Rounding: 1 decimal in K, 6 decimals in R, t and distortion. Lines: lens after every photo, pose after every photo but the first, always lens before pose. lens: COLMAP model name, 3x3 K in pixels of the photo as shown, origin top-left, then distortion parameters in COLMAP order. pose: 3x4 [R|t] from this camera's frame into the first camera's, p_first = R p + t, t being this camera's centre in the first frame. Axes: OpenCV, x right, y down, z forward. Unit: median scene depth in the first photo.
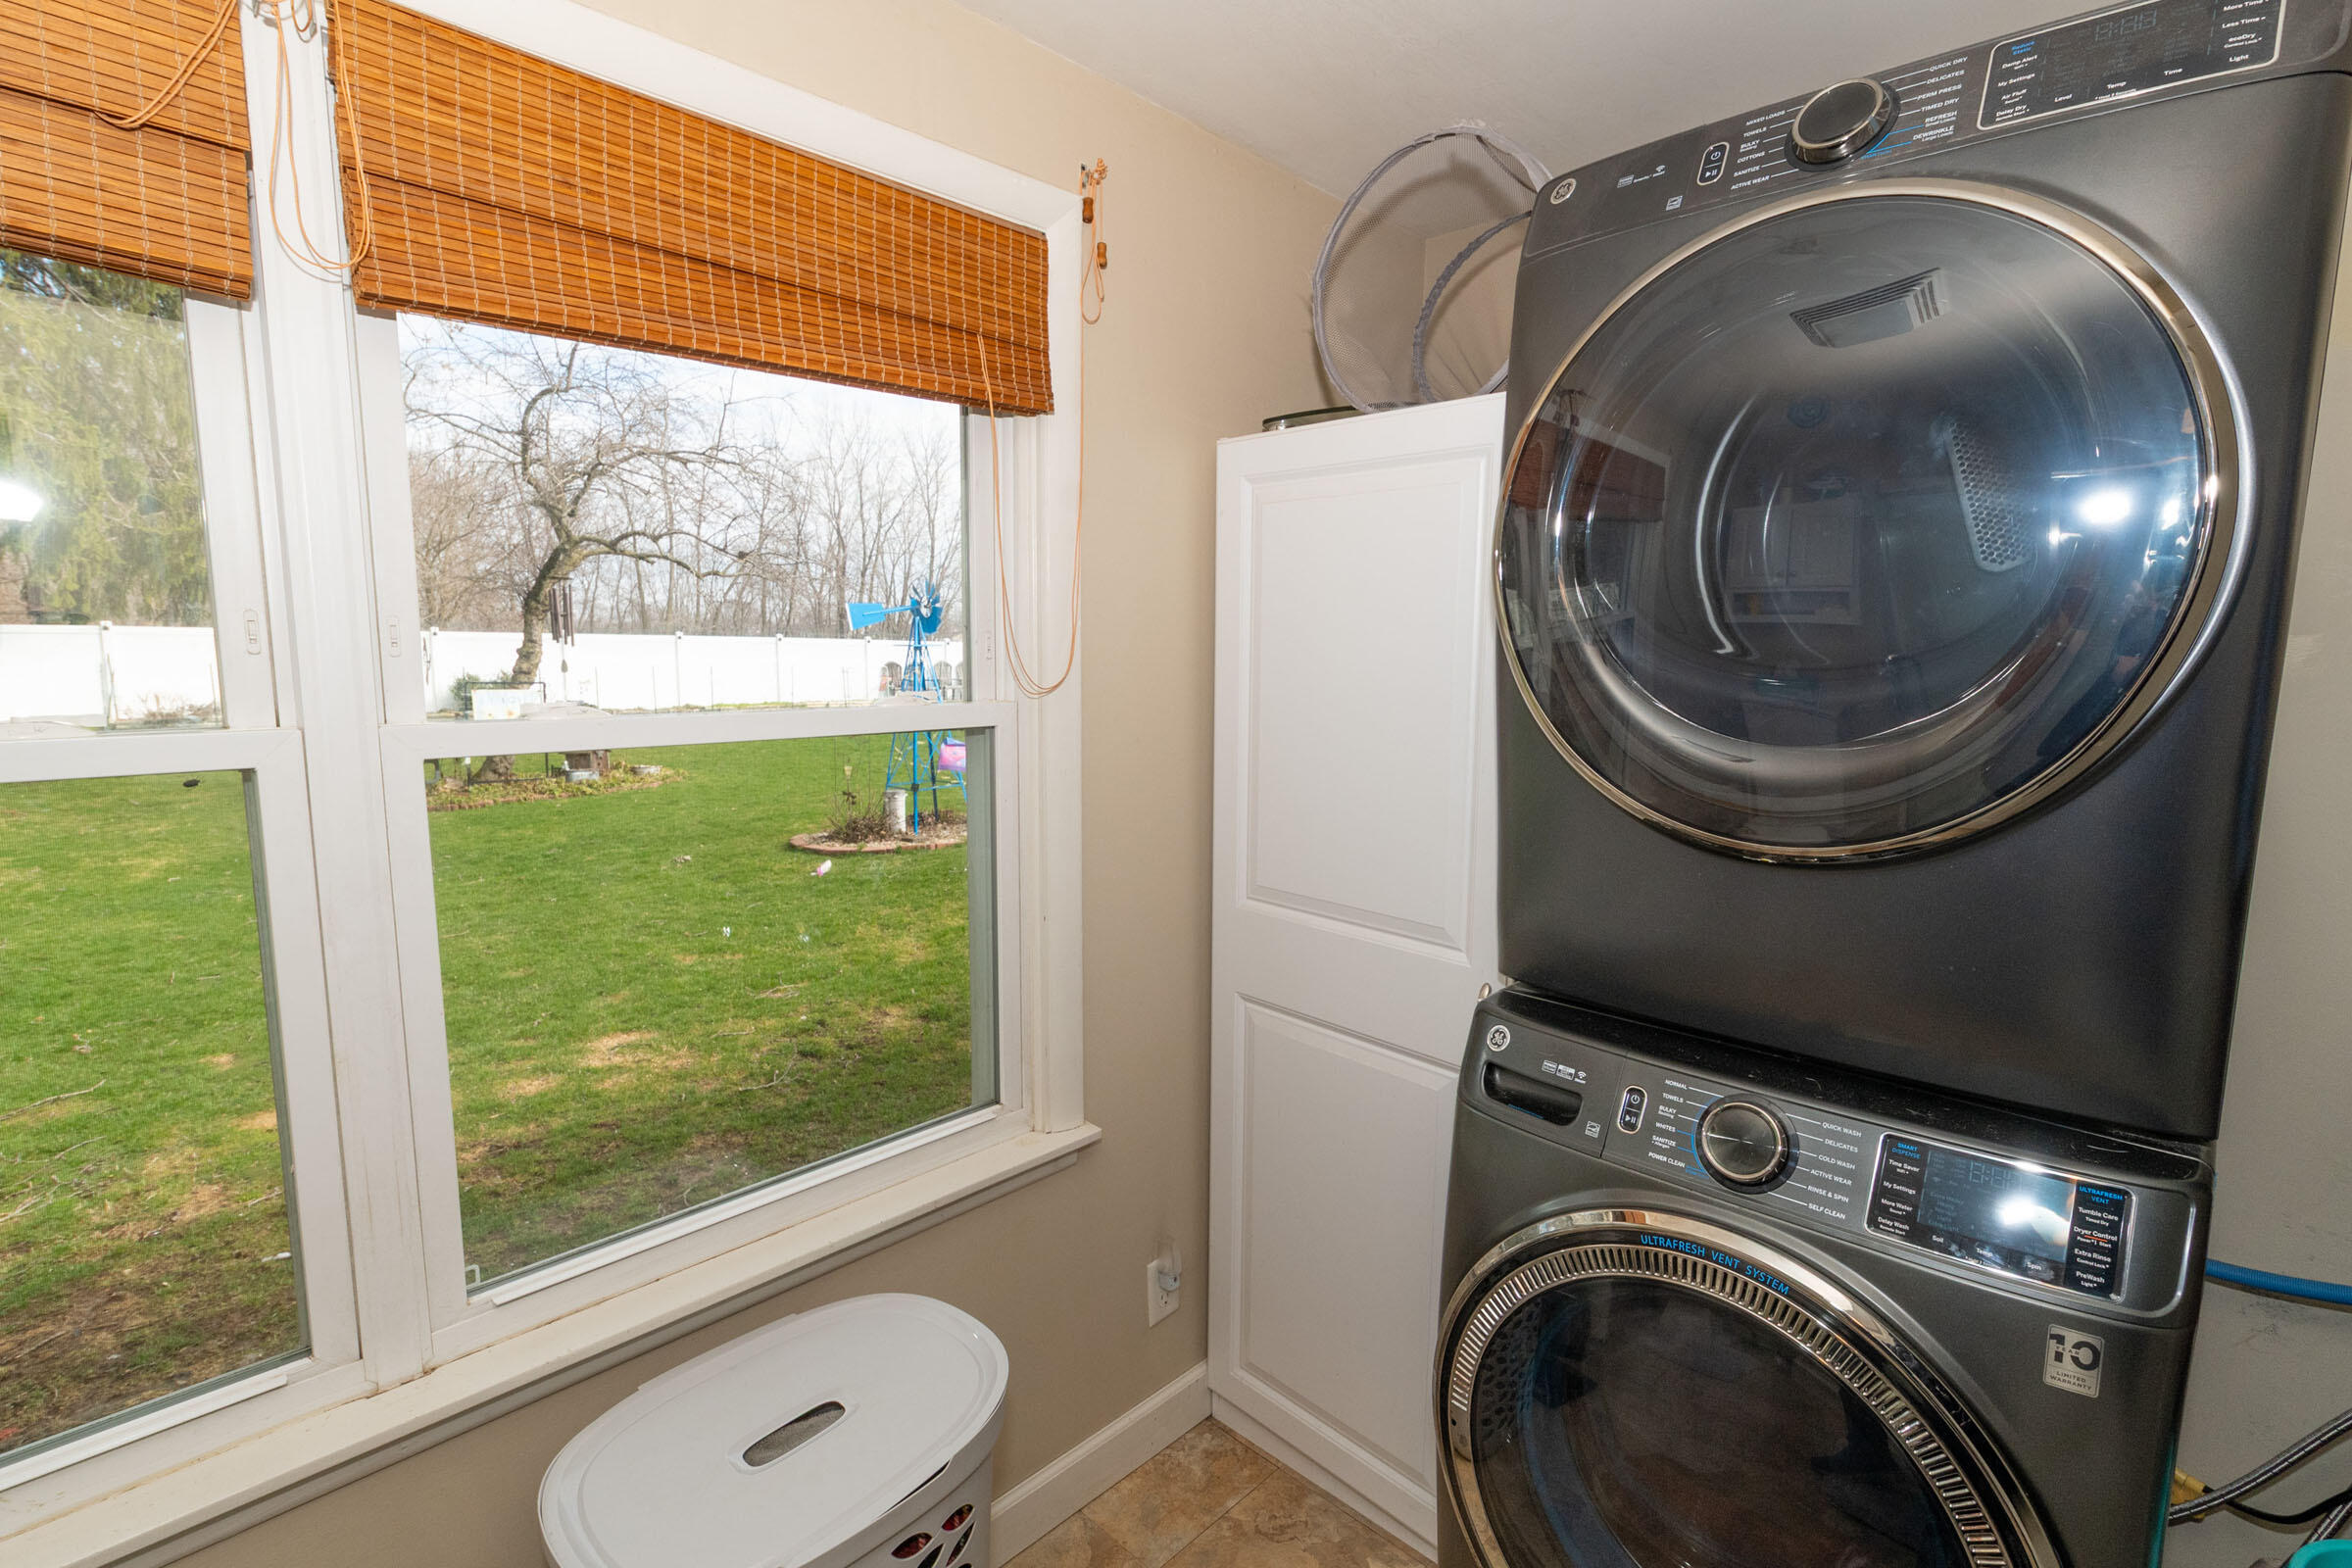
lens RADIAL K [[1101.4, 0, 1196.9], [0, 1101.4, 786.7], [0, 0, 1]] dist [-0.003035, 0.000114]
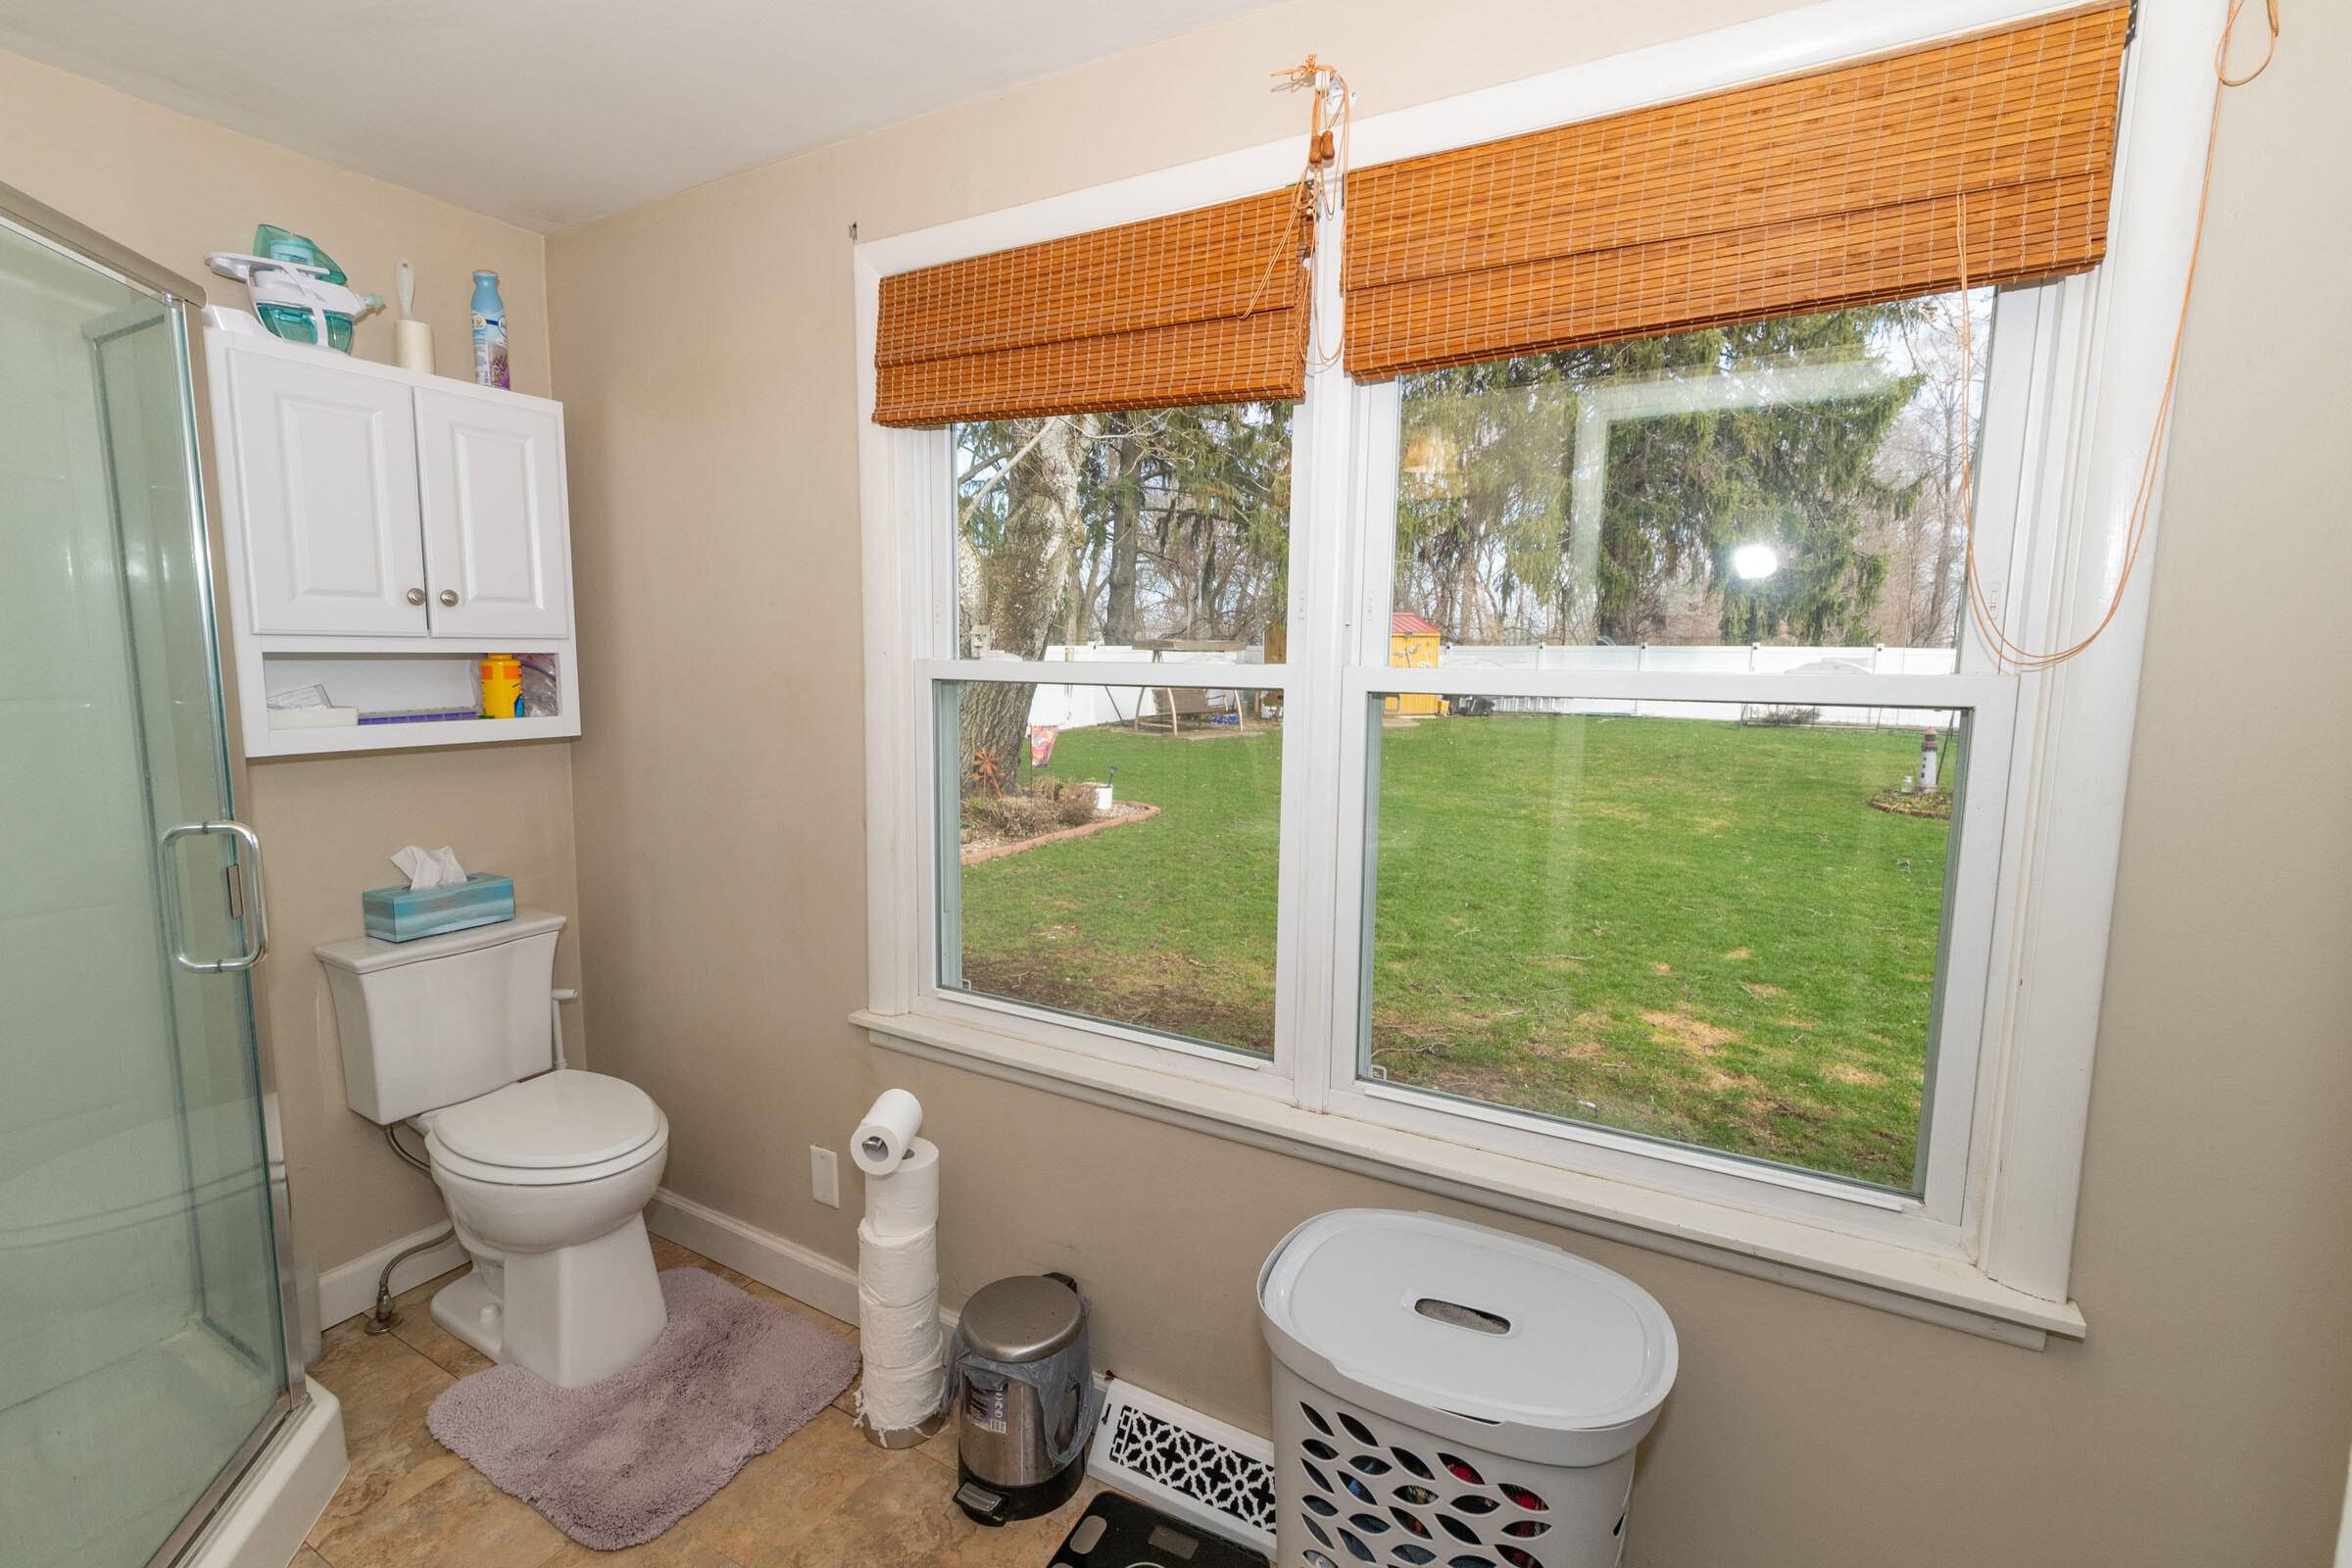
lens RADIAL K [[1034.1, 0, 1175.7], [0, 1034.1, 774.7], [0, 0, 1]] dist [0.000363, 0.001021]
pose [[0.243982, 0.108990, -0.963636, 0.157747], [-0.132584, 0.988083, 0.078186, 0.003042], [0.960674, 0.108687, 0.255525, 0.125771]]
